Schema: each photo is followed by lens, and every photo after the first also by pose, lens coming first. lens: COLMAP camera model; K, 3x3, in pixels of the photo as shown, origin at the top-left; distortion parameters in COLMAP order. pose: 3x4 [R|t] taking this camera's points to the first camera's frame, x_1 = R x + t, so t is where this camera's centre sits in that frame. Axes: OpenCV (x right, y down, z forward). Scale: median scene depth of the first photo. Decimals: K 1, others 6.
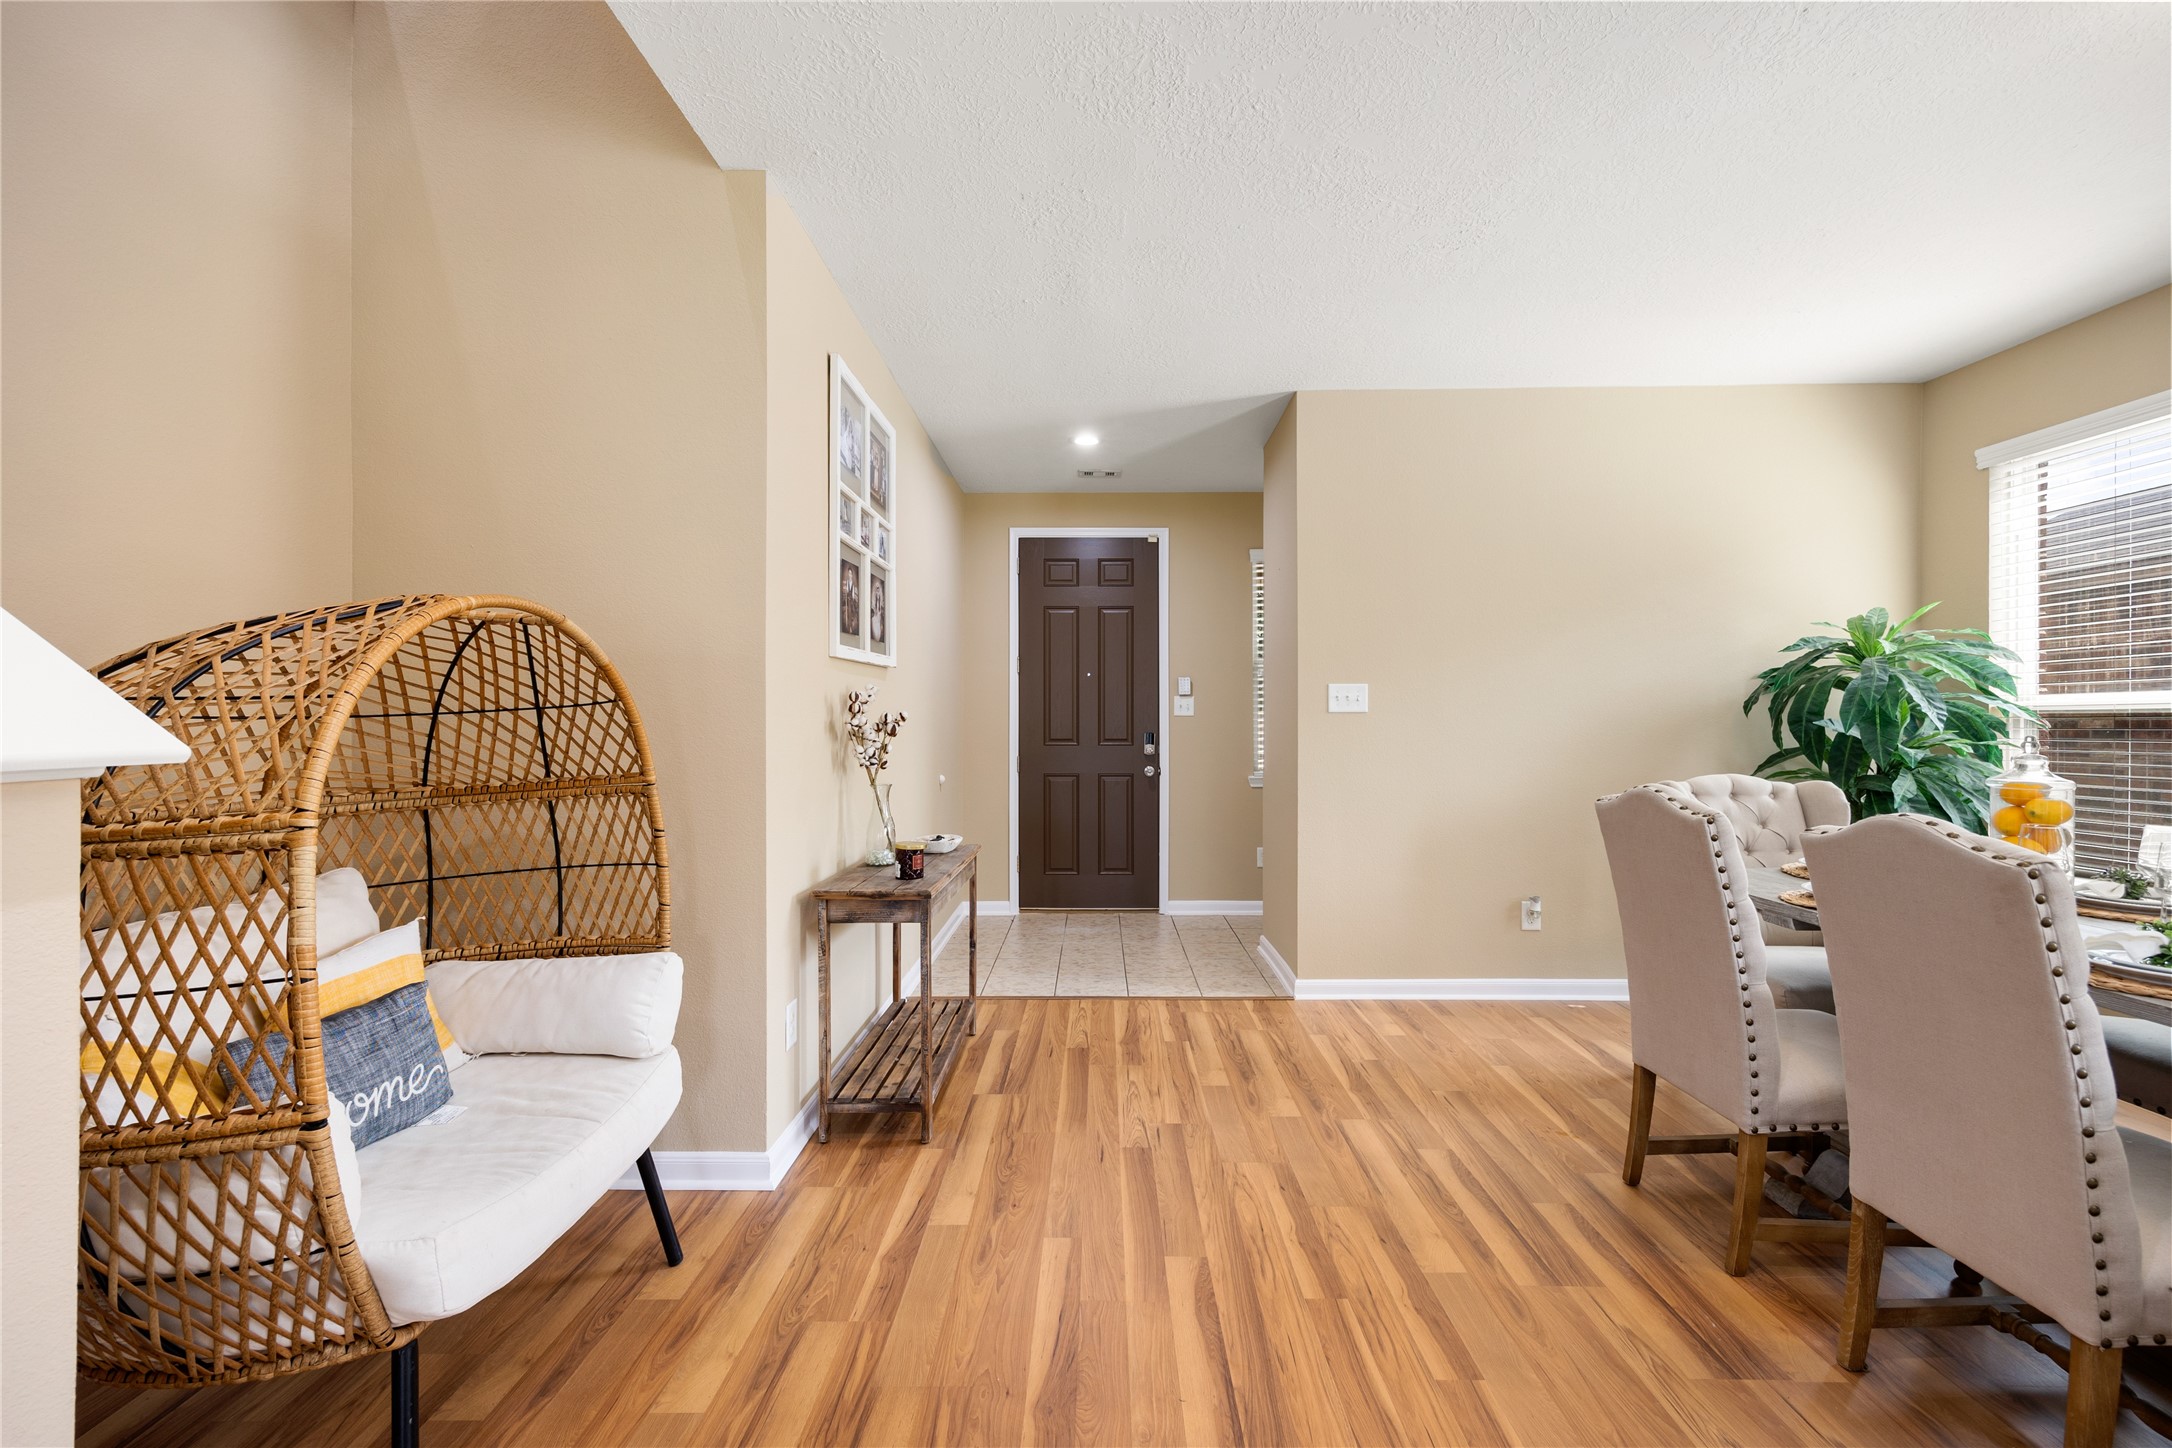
lens RADIAL K [[904.2, 0, 1095.3], [0, 904.2, 710.3], [0, 0, 1]] dist [0.030009, -0.000732]
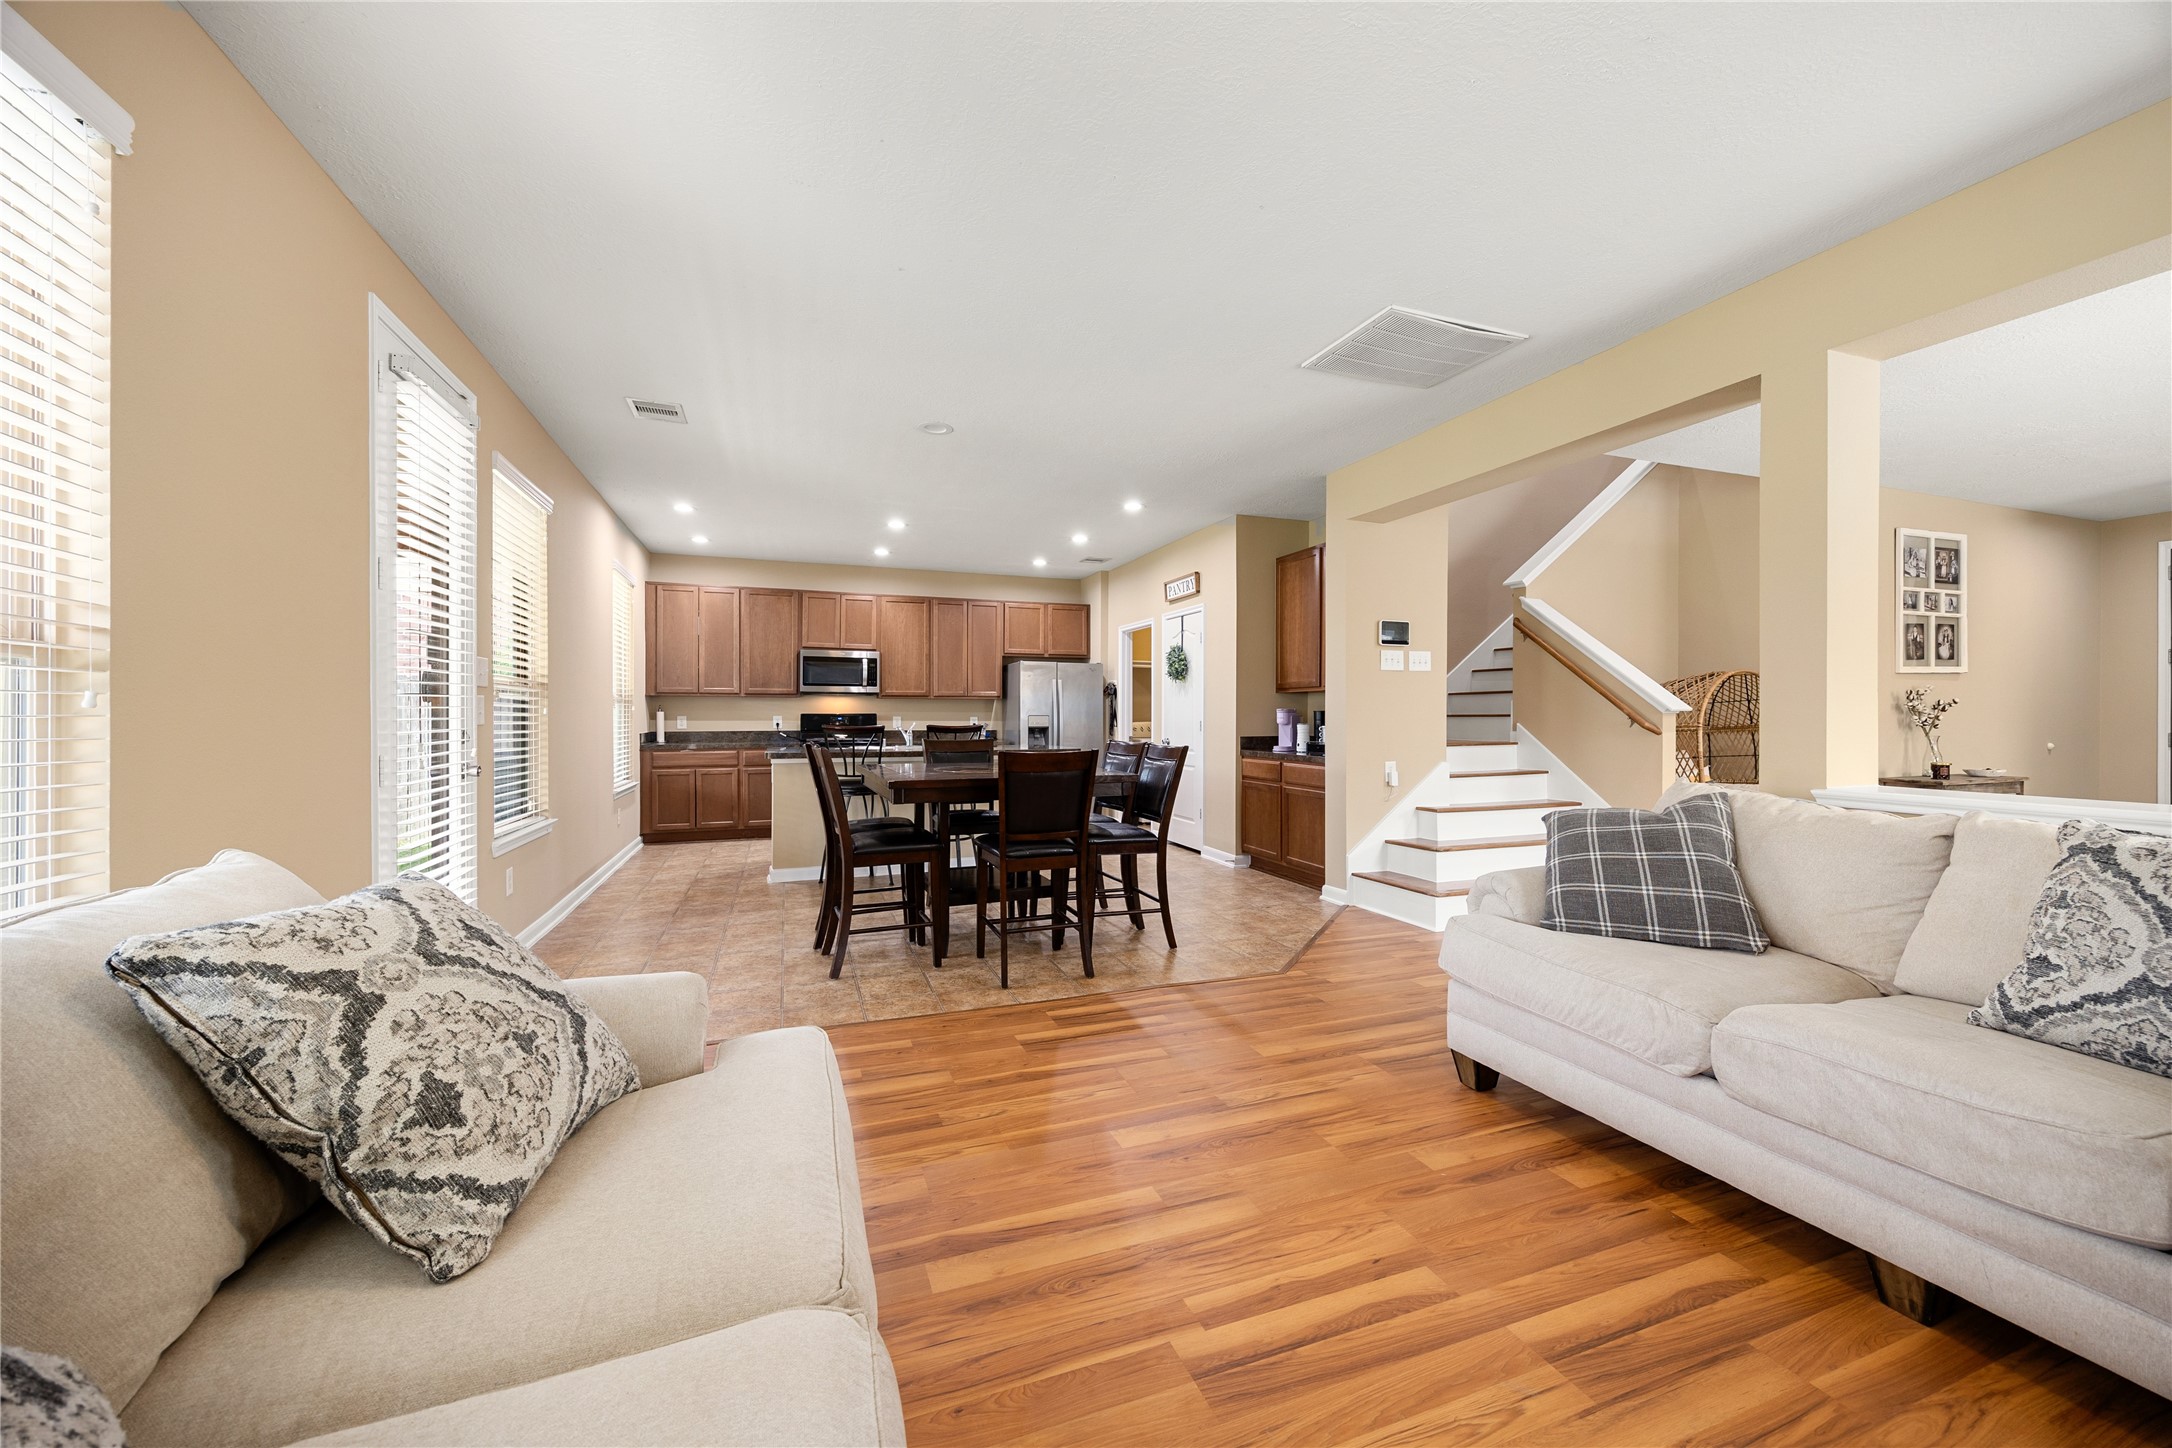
lens RADIAL K [[834.0, 0, 1078.4], [0, 834.0, 717.2], [0, 0, 1]] dist [-0.001245, -0.000066]
pose [[0.370198, 0.005772, -0.928935, 0.746595], [0.016206, 0.999788, 0.012671, -0.011873], [0.928811, -0.019745, 0.370026, -1.373204]]
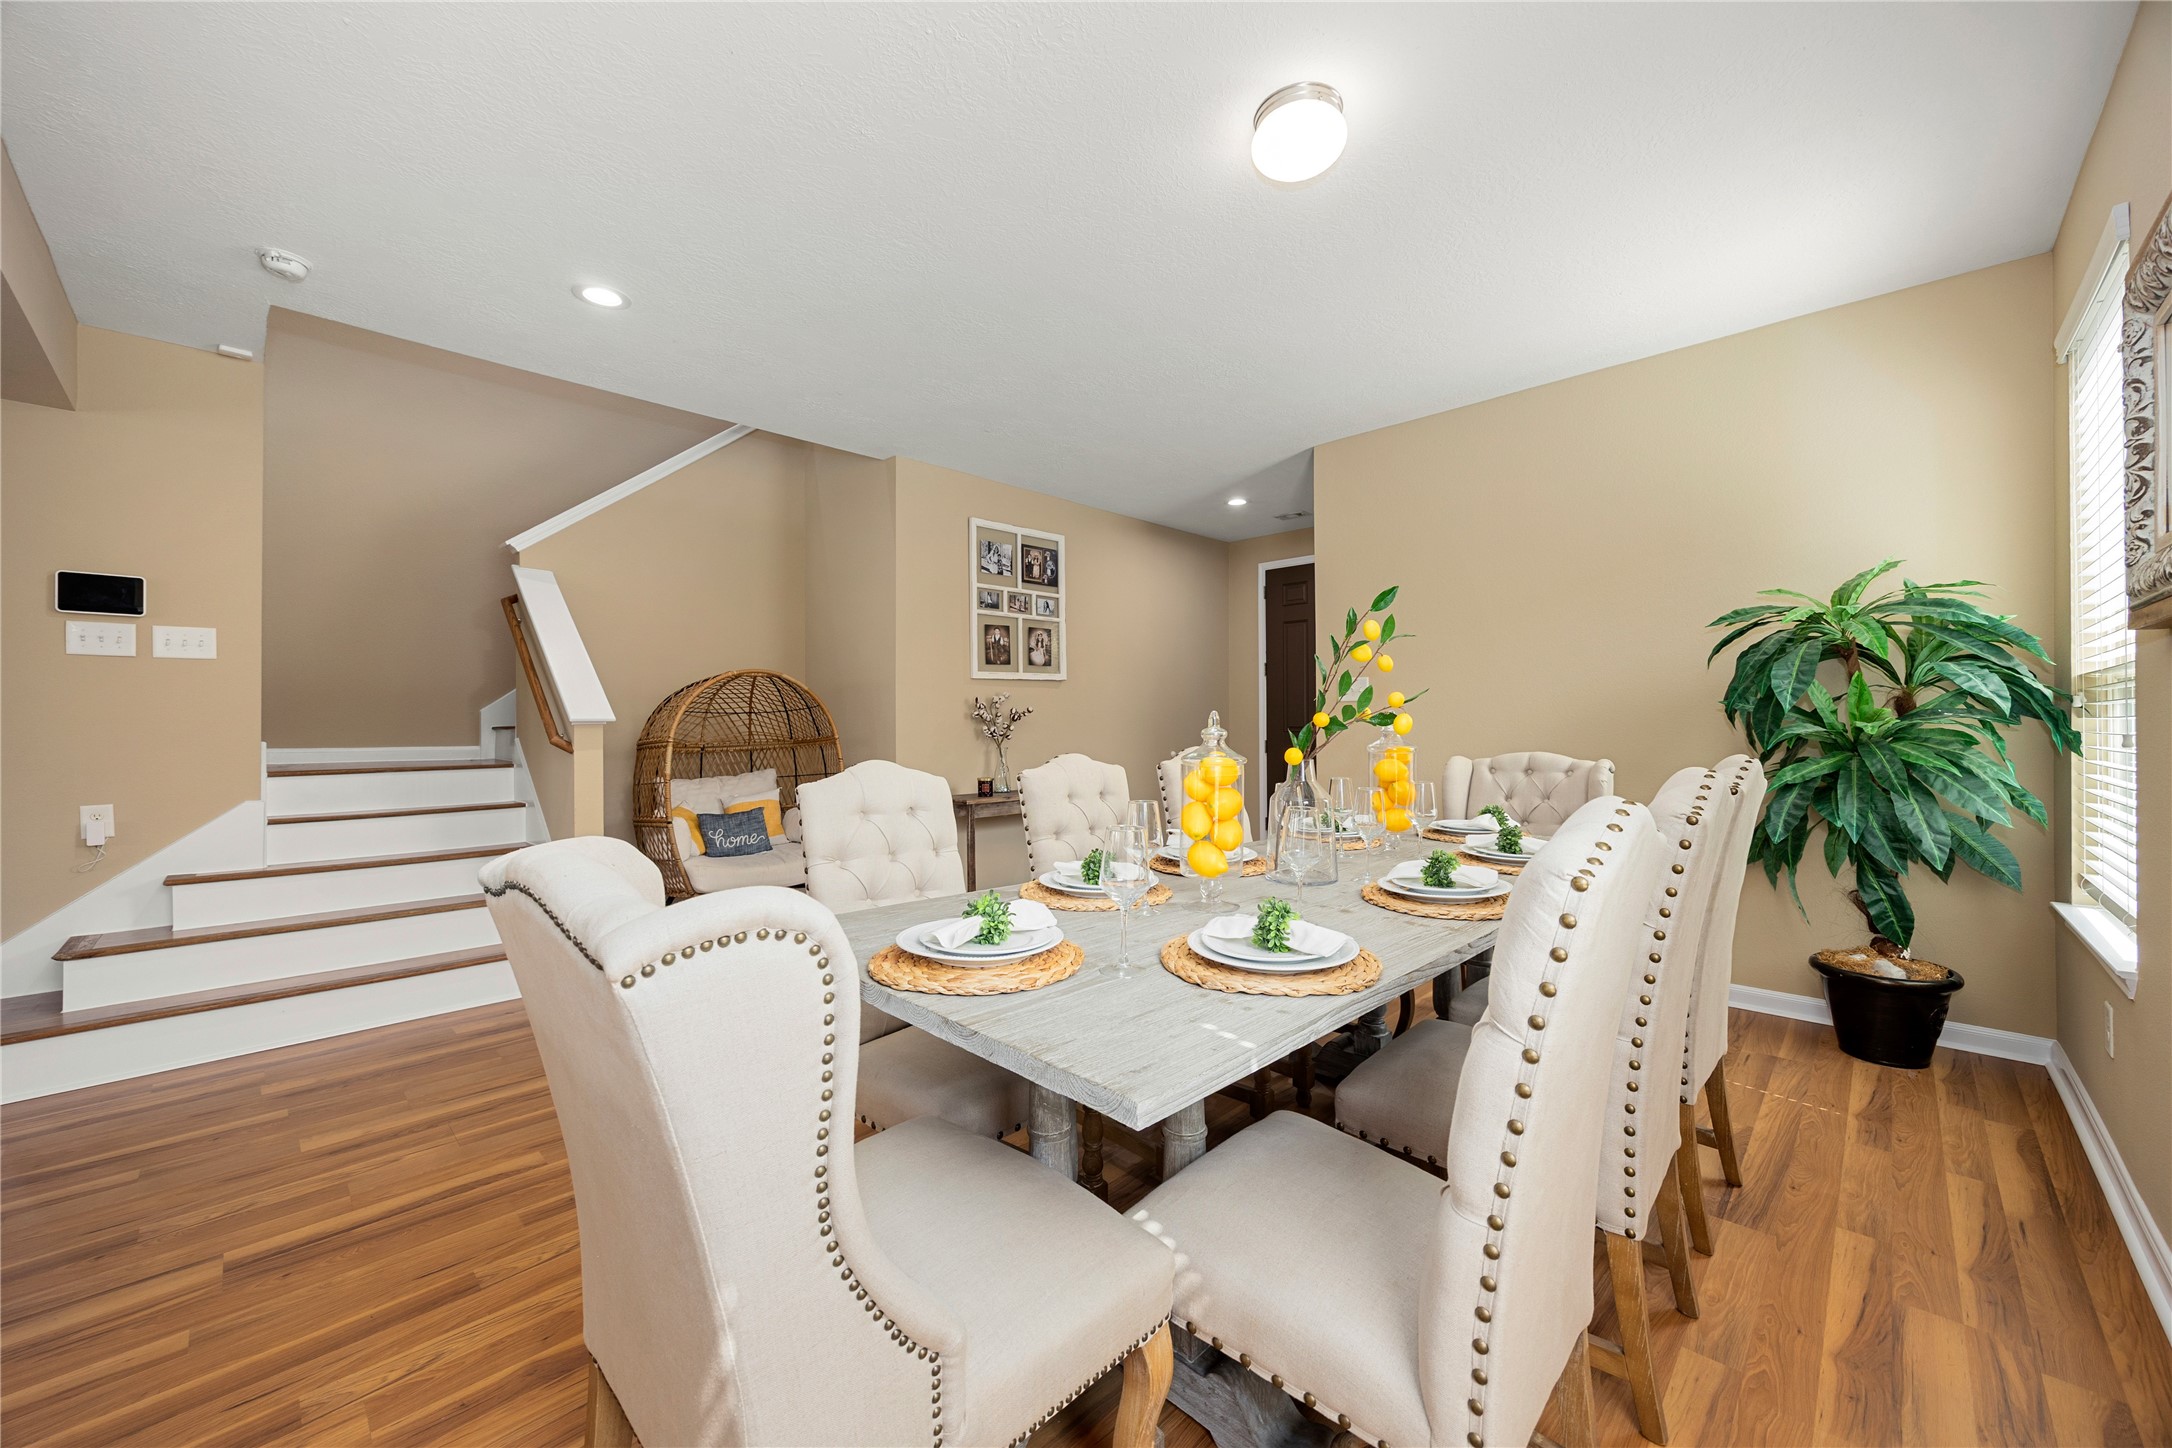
lens RADIAL K [[834.0, 0, 1074.2], [0, 834.0, 724.5], [0, 0, 1]] dist [-0.001245, -0.000066]
pose [[0.728411, -0.002042, -0.685138, 0.988151], [0.015830, 0.999779, 0.013850, 0.014719], [0.684958, -0.020935, 0.728282, -0.103455]]
